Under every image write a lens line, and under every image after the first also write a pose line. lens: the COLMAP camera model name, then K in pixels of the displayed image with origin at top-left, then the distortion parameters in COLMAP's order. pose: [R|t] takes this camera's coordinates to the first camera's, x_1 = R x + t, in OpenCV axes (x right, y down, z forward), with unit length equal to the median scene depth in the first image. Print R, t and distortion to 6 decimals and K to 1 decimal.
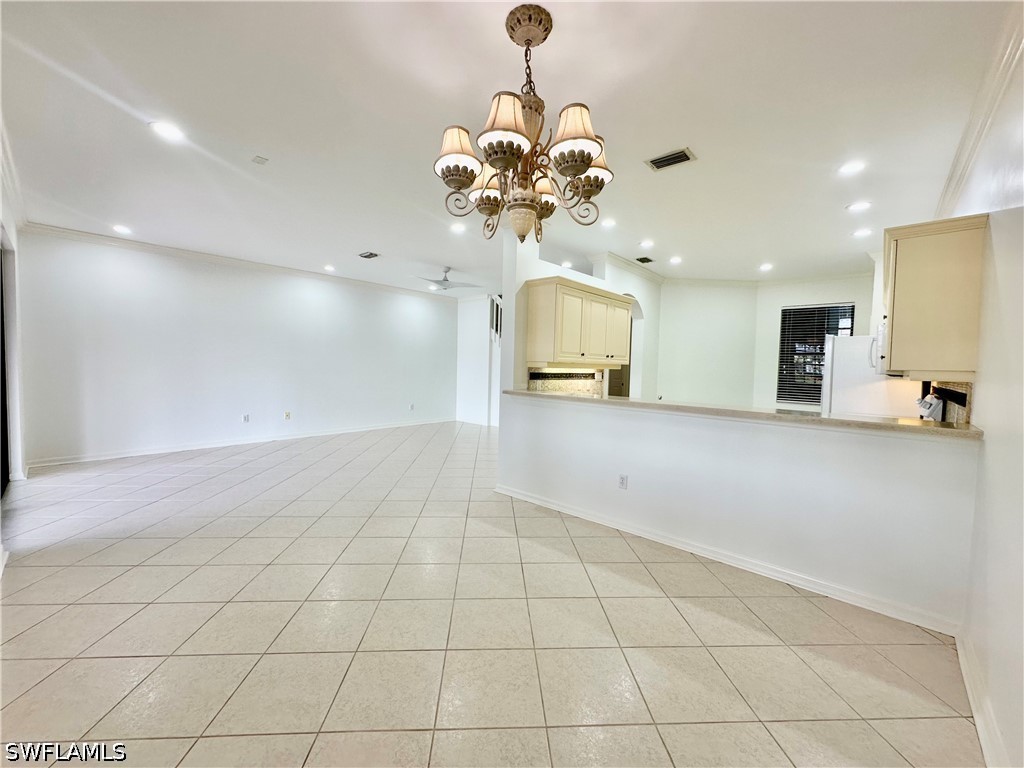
lens RADIAL K [[411.3, 0, 509.6], [0, 411.3, 384.7], [0, 0, 1]] dist [0.008202, -0.000869]
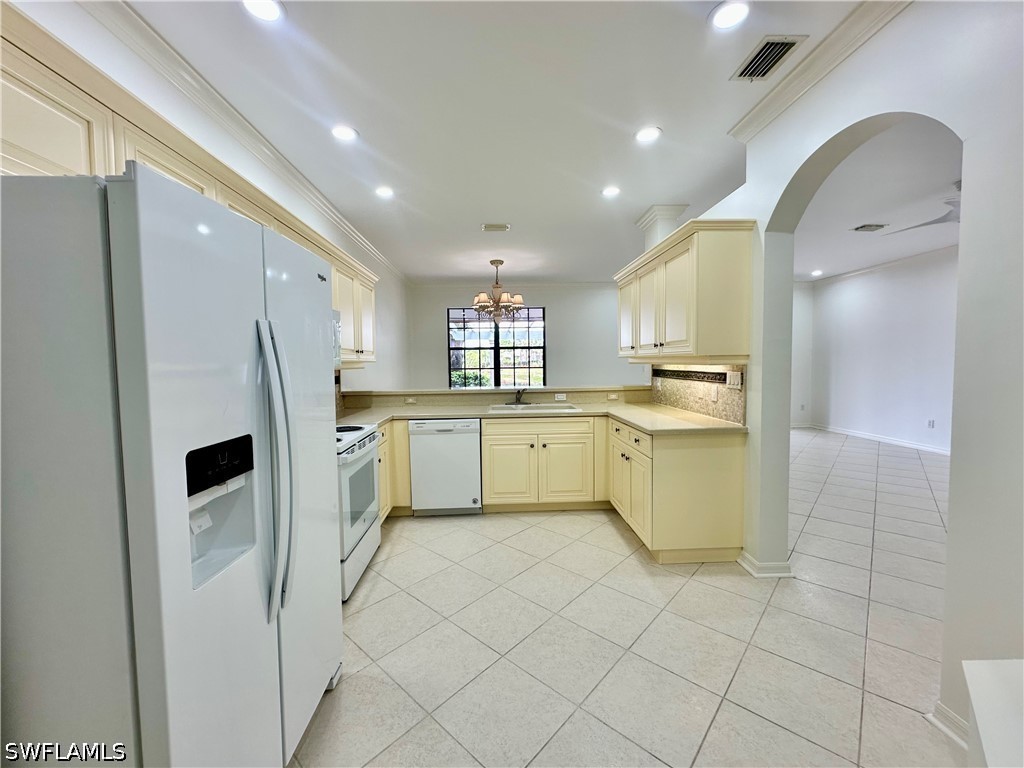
lens RADIAL K [[411.3, 0, 509.4], [0, 411.3, 386.0], [0, 0, 1]] dist [0.008202, -0.000869]
pose [[-0.707134, 0.026182, -0.706595, 0.775659], [-0.036756, 0.996602, 0.073712, -0.039525], [0.706123, 0.078096, -0.703769, 1.171078]]
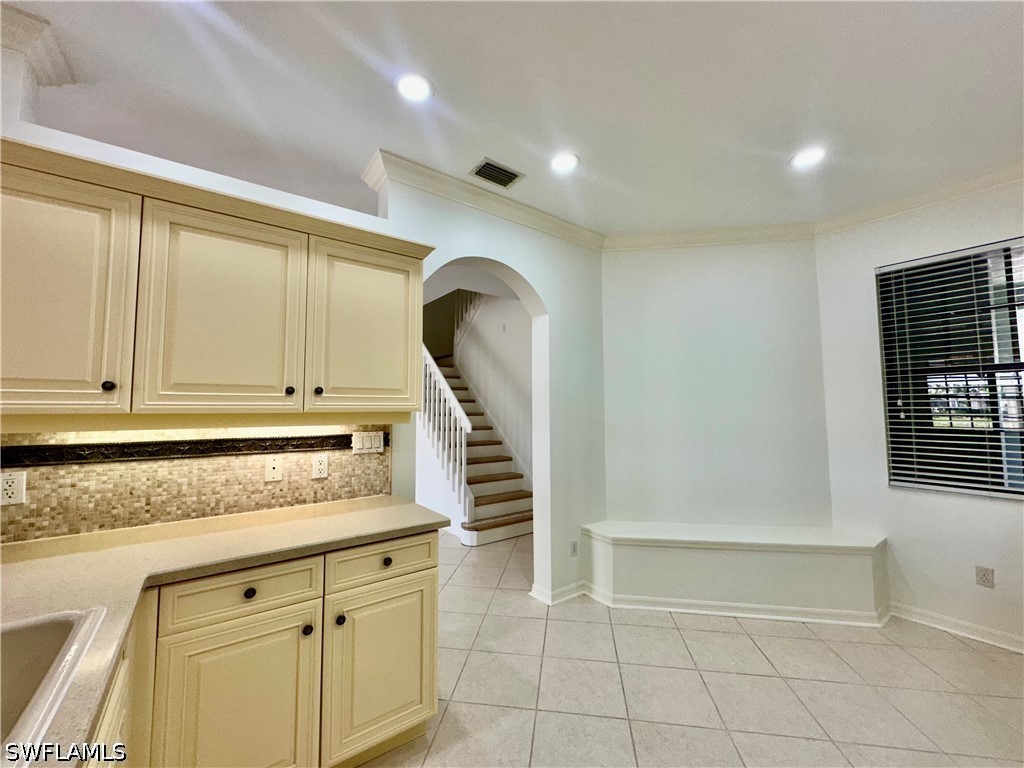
lens RADIAL K [[411.3, 0, 512.1], [0, 411.3, 382.9], [0, 0, 1]] dist [0.008202, -0.000869]
pose [[0.982069, -0.041358, -0.183928, 0.436555], [0.020382, 0.993213, -0.114507, -0.028785], [0.187415, 0.108705, 0.976247, 0.626933]]
